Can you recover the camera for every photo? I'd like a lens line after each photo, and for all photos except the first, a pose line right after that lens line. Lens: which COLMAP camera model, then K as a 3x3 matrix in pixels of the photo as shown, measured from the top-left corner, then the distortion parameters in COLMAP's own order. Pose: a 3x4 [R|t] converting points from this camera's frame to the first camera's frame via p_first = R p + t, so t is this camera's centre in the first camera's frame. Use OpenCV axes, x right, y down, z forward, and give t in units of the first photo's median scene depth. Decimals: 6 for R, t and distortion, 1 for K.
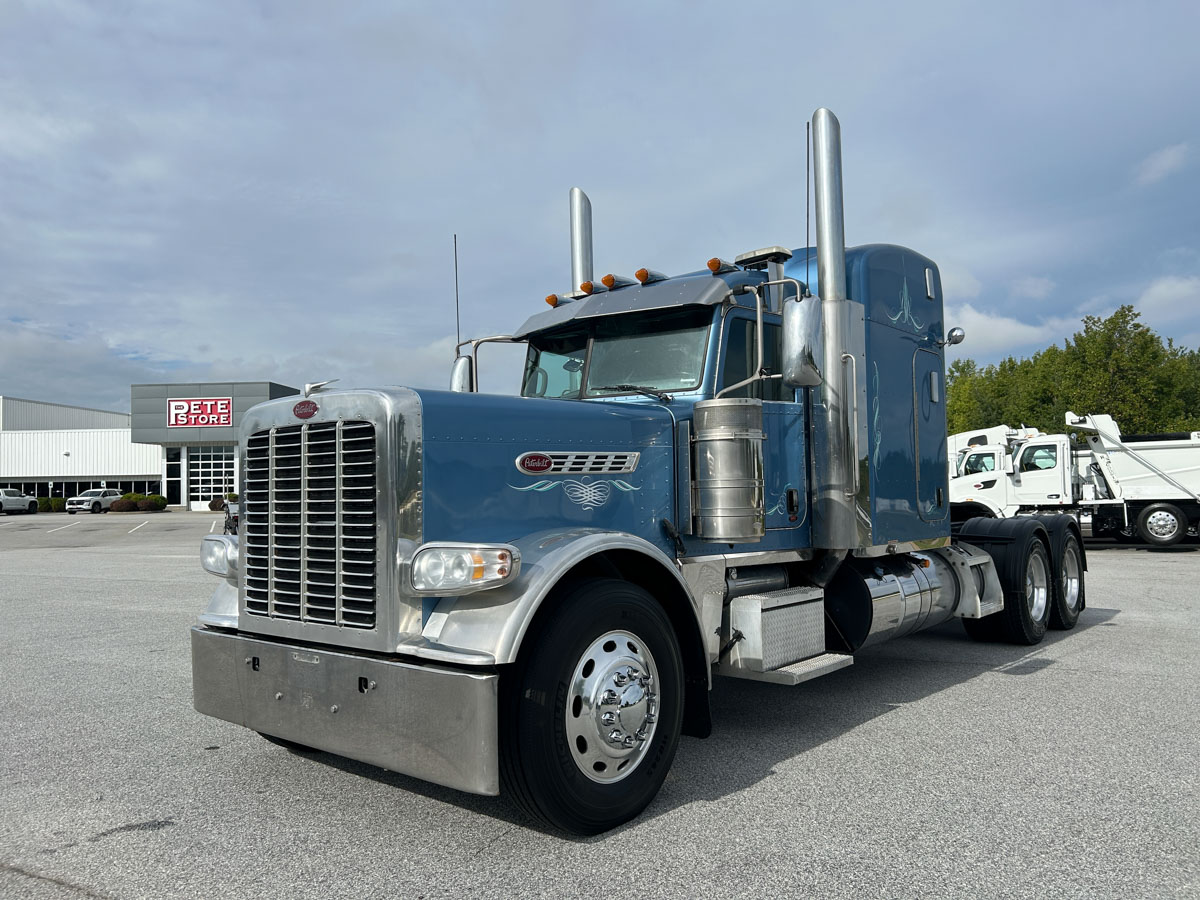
lens RADIAL K [[904.6, 0, 600.0], [0, 904.6, 450.0], [0, 0, 1]] dist [0.026400, -0.009416]
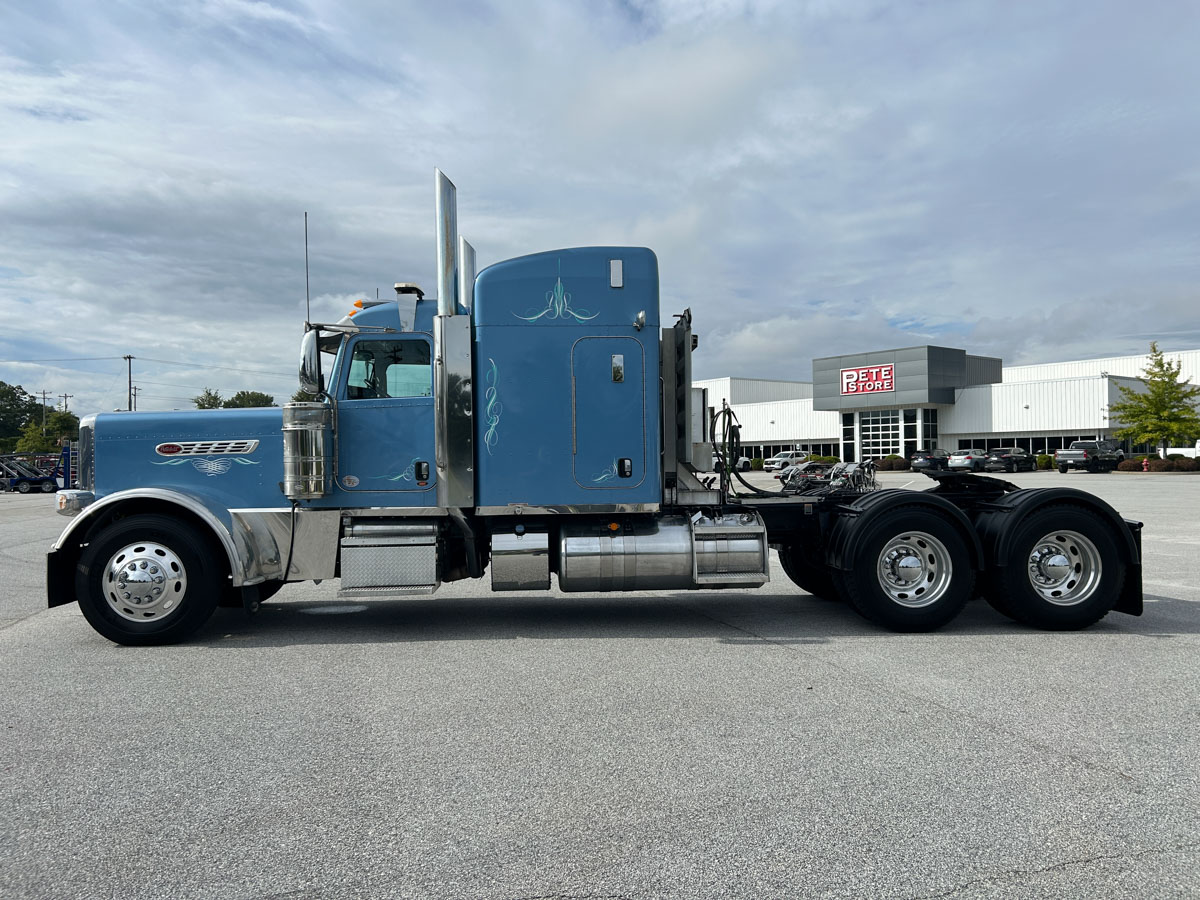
lens RADIAL K [[904.6, 0, 600.0], [0, 904.6, 450.0], [0, 0, 1]] dist [0.026400, -0.009416]
pose [[0.694339, -0.006507, -0.719619, 0.113759], [0.038116, 0.998888, 0.027746, -0.000106], [0.718638, -0.046694, 0.693815, 0.021957]]
